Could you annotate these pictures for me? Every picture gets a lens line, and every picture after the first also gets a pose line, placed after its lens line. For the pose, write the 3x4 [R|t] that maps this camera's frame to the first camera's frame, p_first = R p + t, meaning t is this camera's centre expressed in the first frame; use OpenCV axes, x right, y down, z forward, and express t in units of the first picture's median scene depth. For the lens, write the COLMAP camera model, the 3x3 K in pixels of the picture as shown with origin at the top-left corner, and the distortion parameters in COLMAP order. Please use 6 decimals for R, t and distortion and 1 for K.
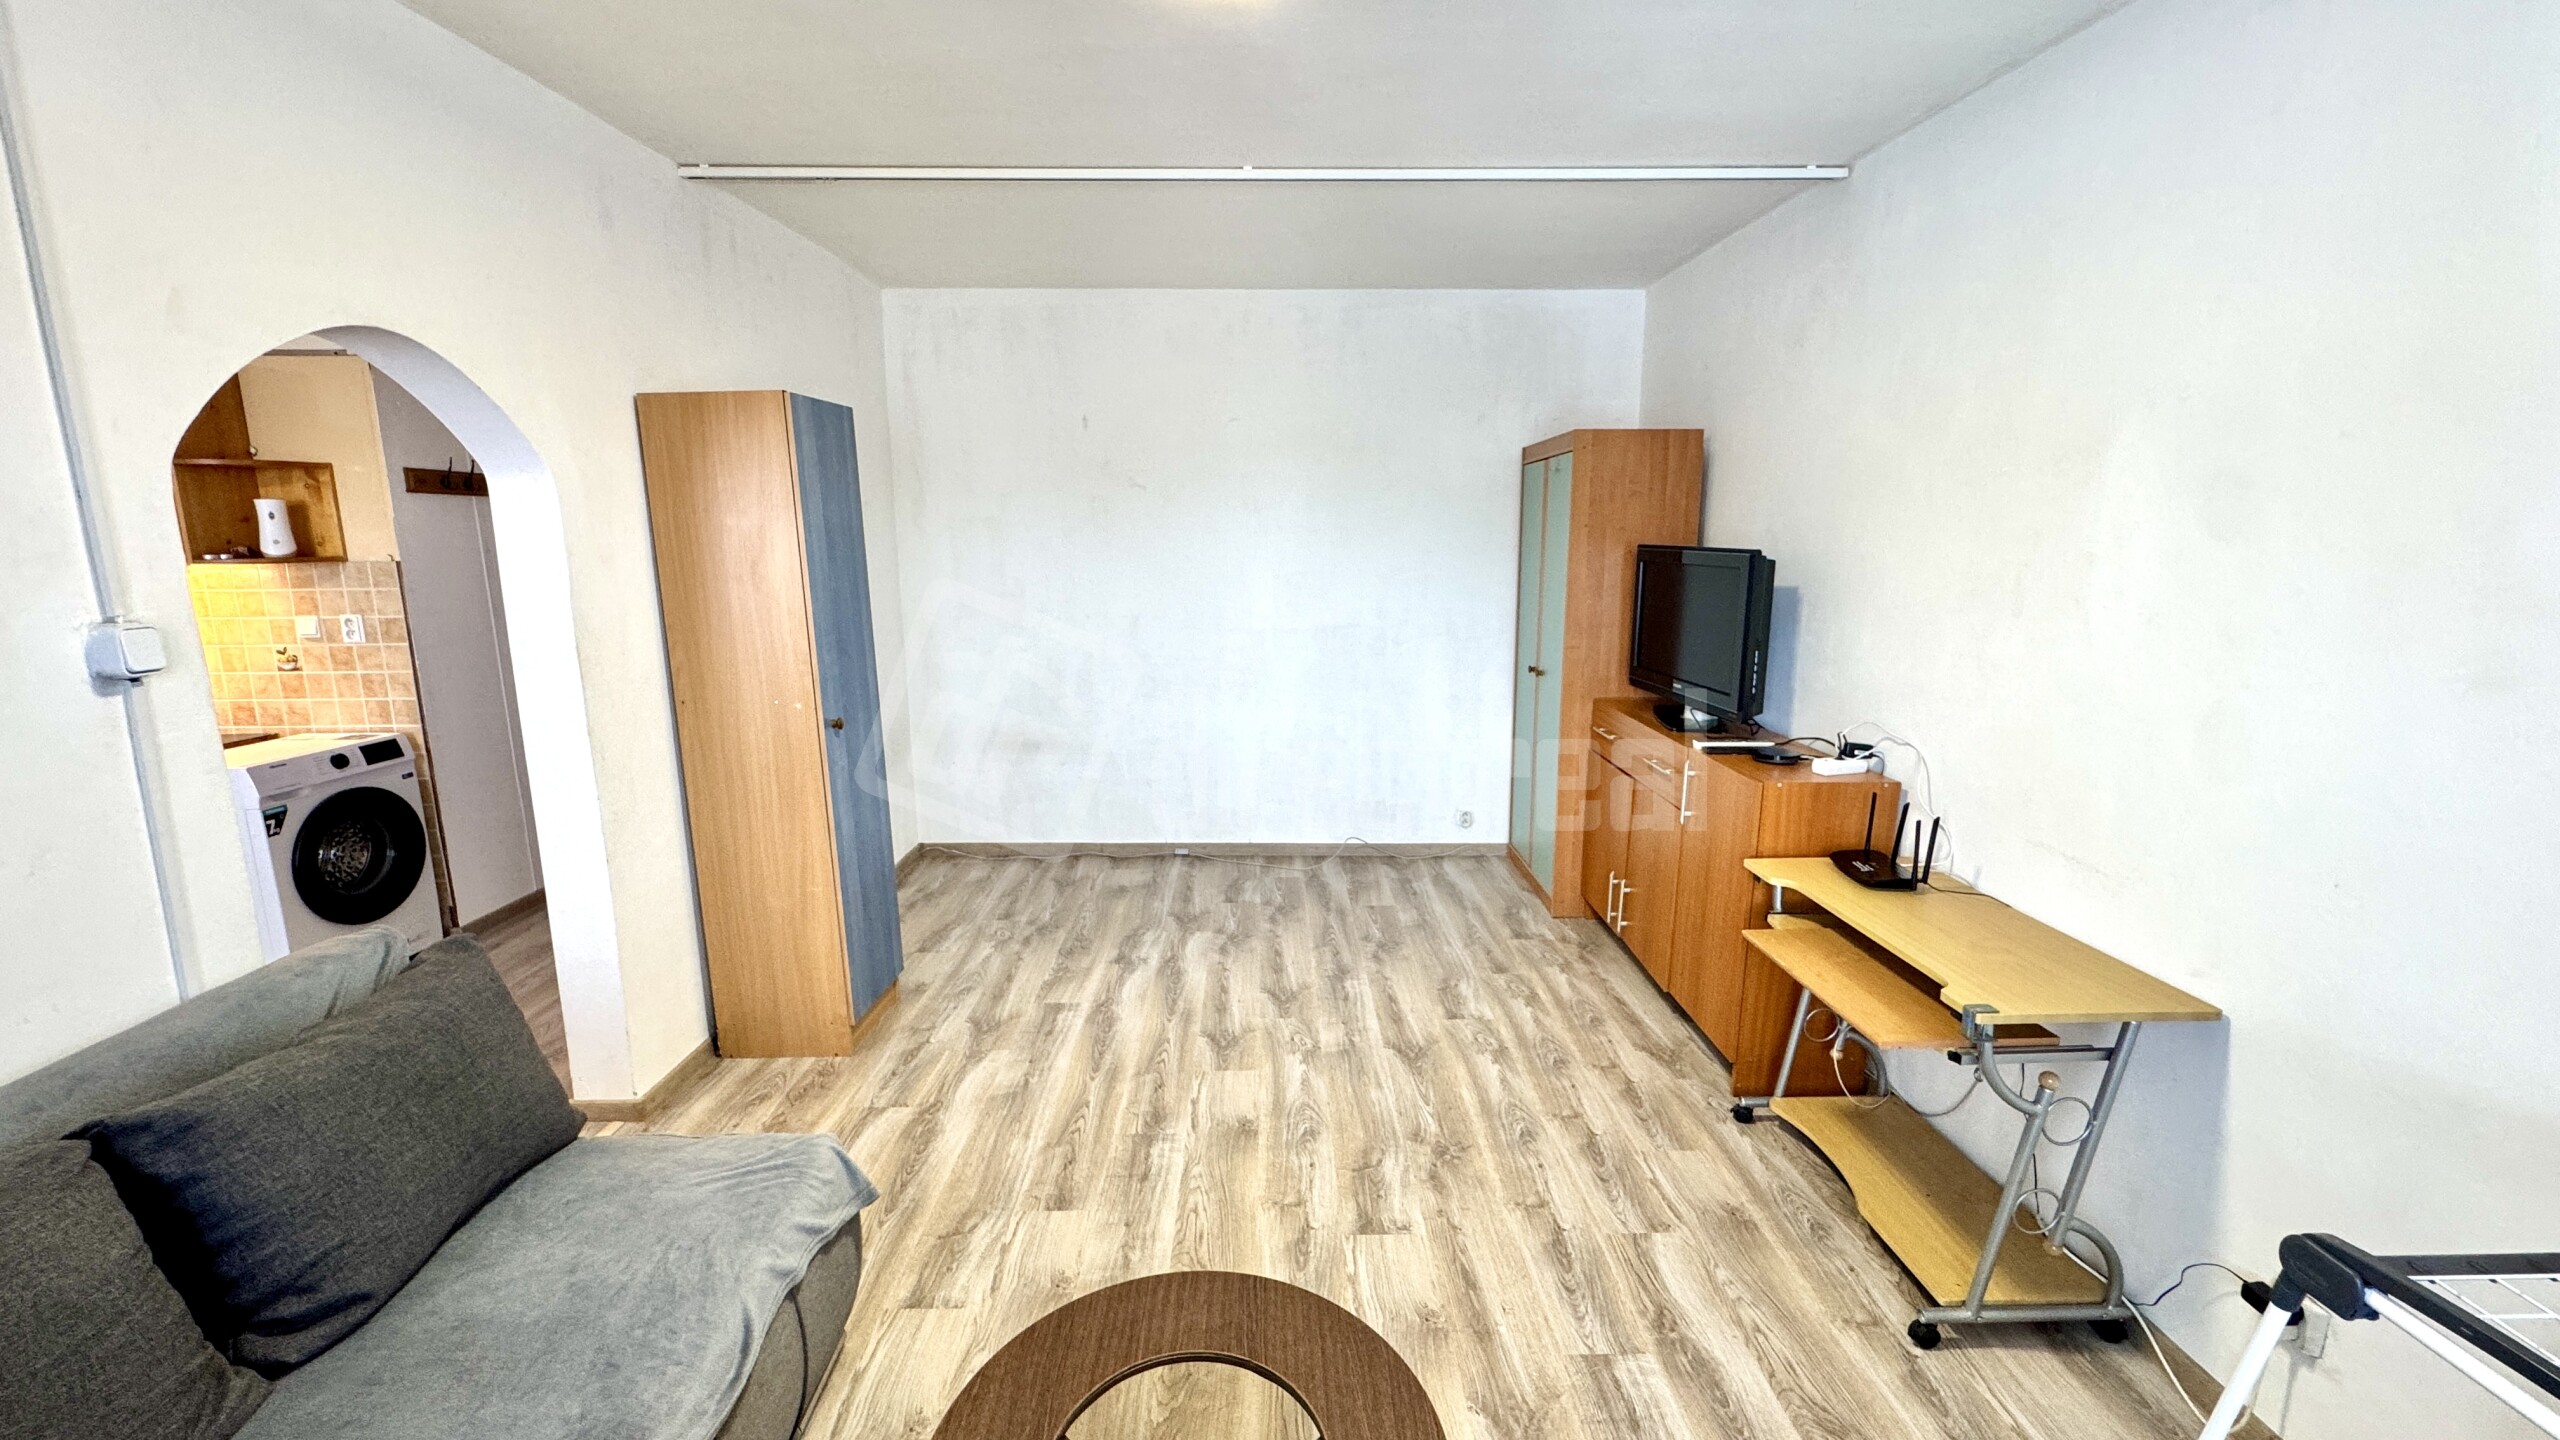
lens RADIAL K [[1022.2, 0, 1280.0], [0, 1022.2, 719.0], [0, 0, 1]] dist [-0.002439, -0.000075]
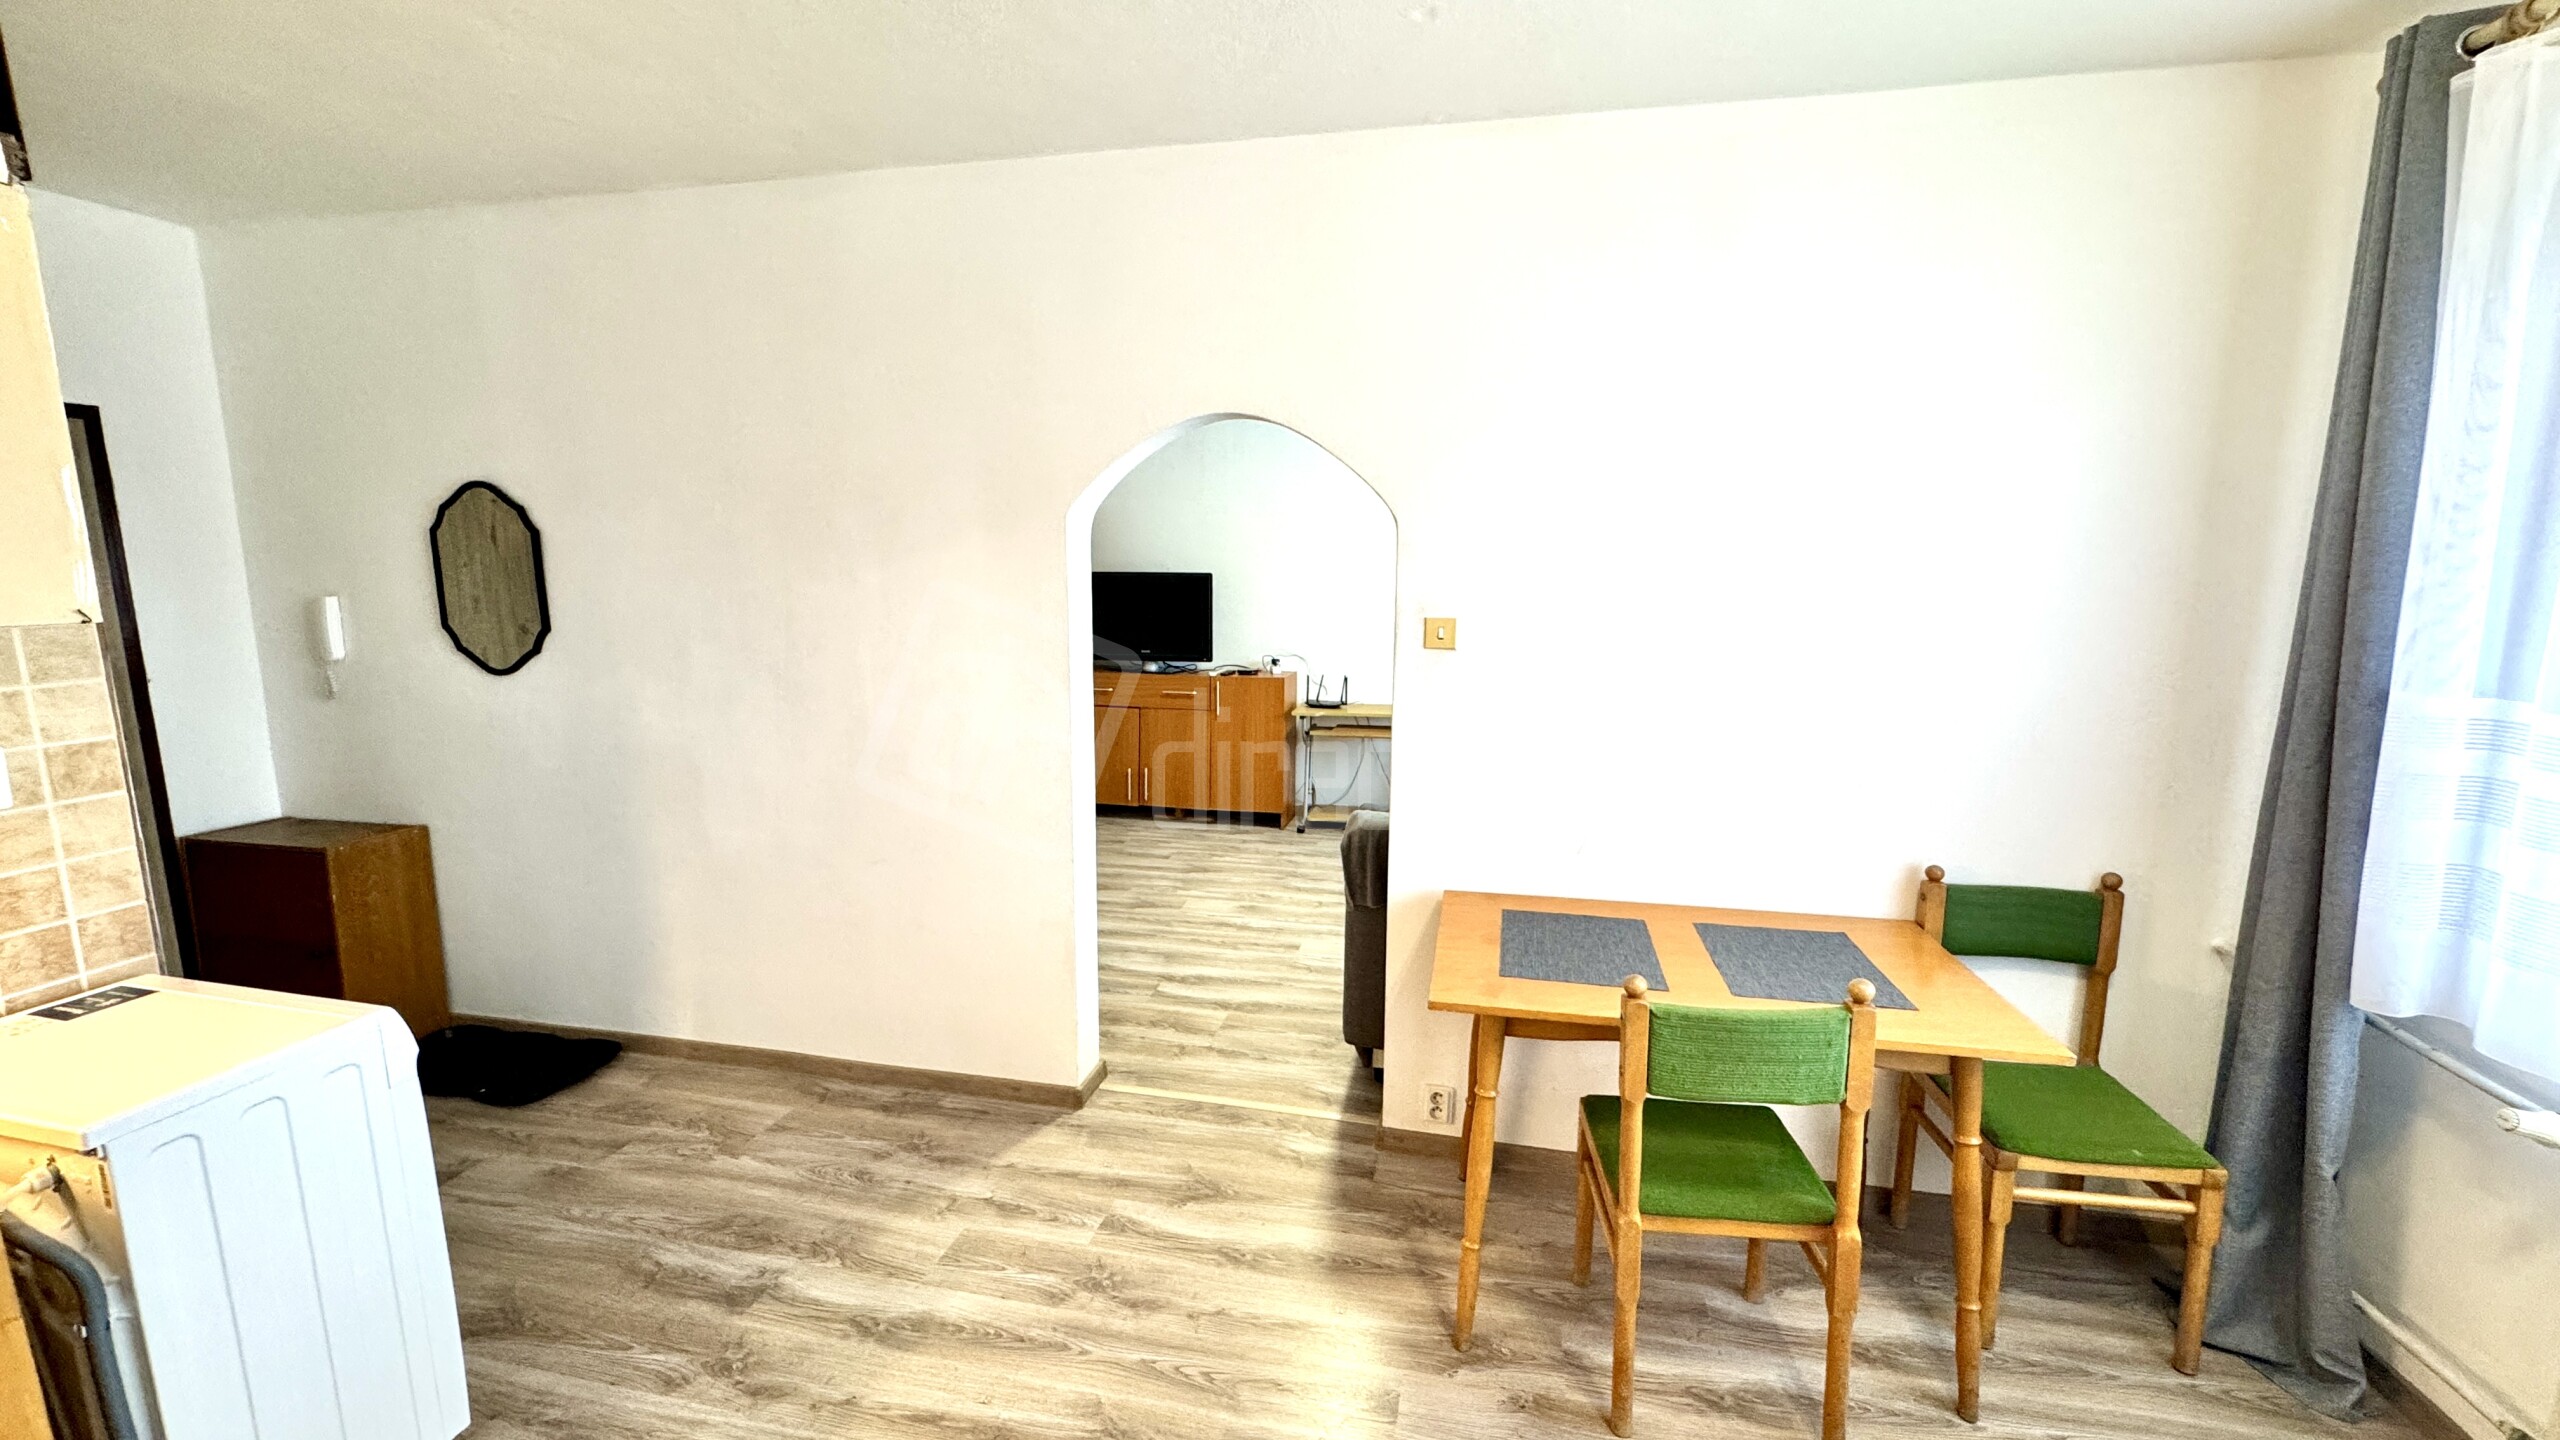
lens RADIAL K [[1022.2, 0, 1279.8], [0, 1022.2, 720.1], [0, 0, 1]] dist [-0.002439, -0.000075]
pose [[0.226664, -0.147305, 0.962769, -1.290169], [0.173884, 0.978736, 0.108811, -0.069268], [-0.958326, 0.142747, 0.247458, 0.374456]]
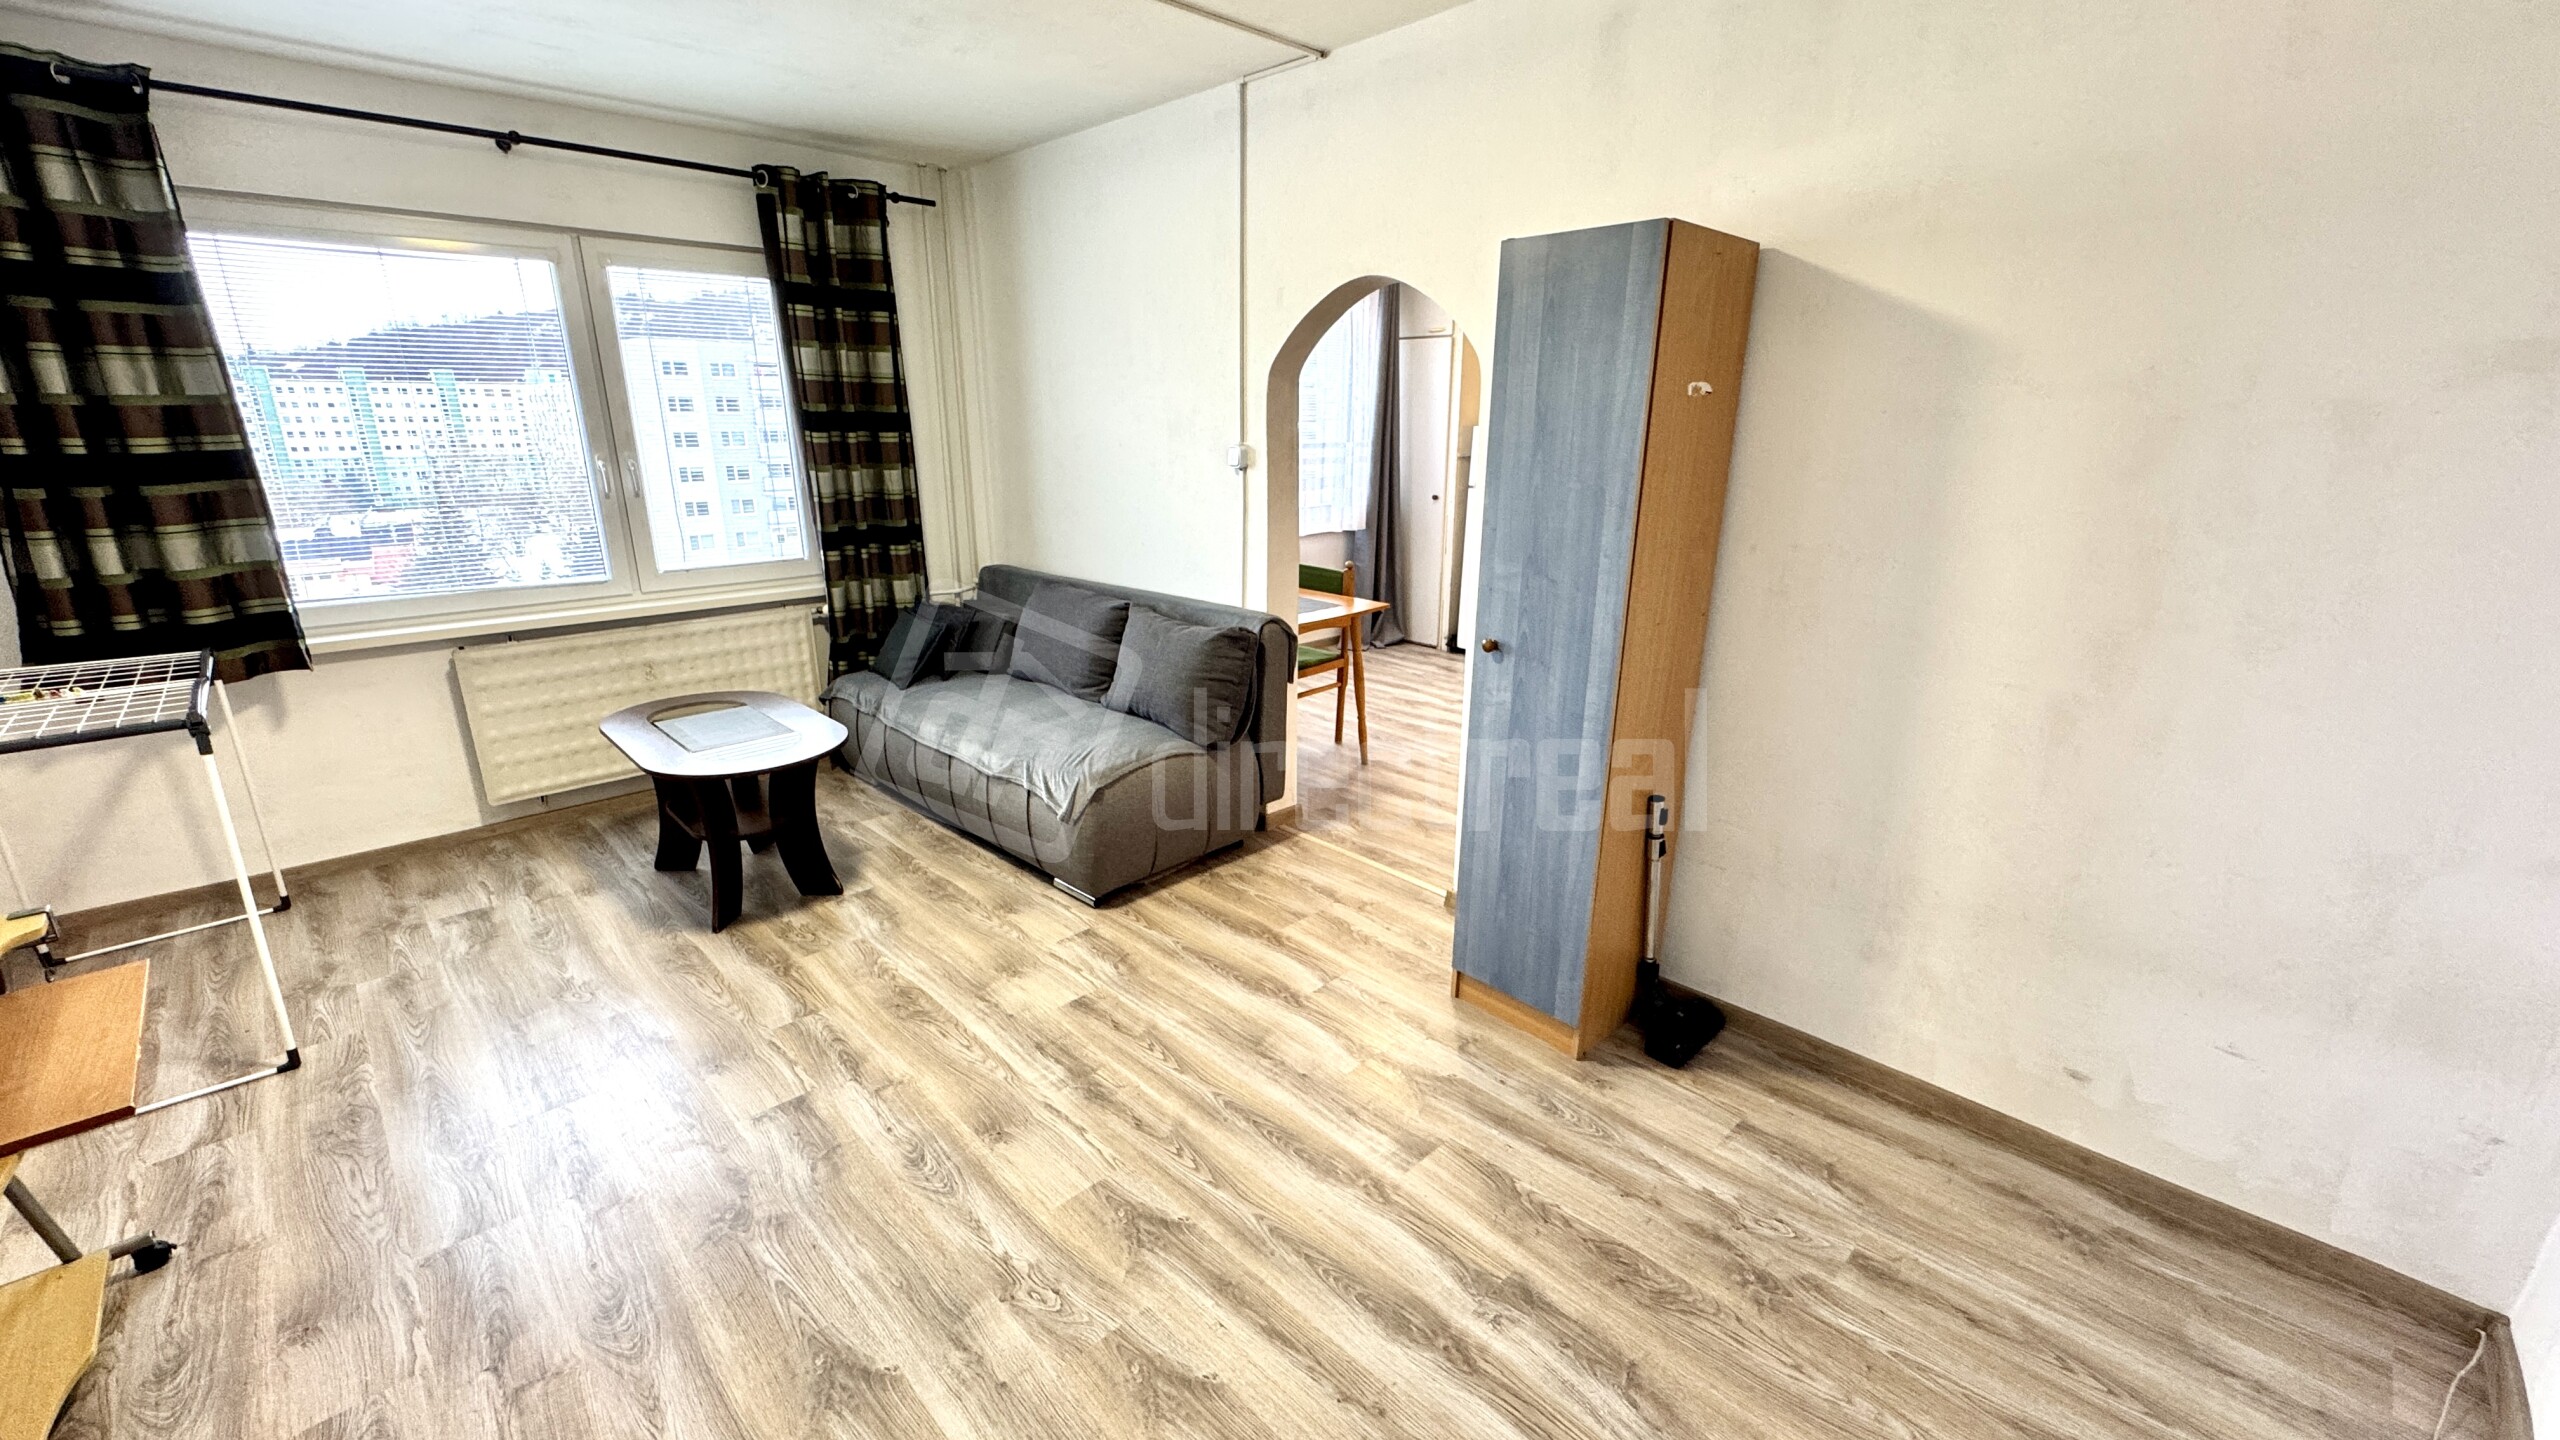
lens RADIAL K [[1022.2, 0, 1277.6], [0, 1022.2, 718.0], [0, 0, 1]] dist [-0.002439, -0.000075]
pose [[-0.728405, 0.198187, -0.655857, 0.223366], [-0.130867, 0.899381, 0.417118, -0.231586], [0.672532, 0.389661, -0.629178, 1.227913]]
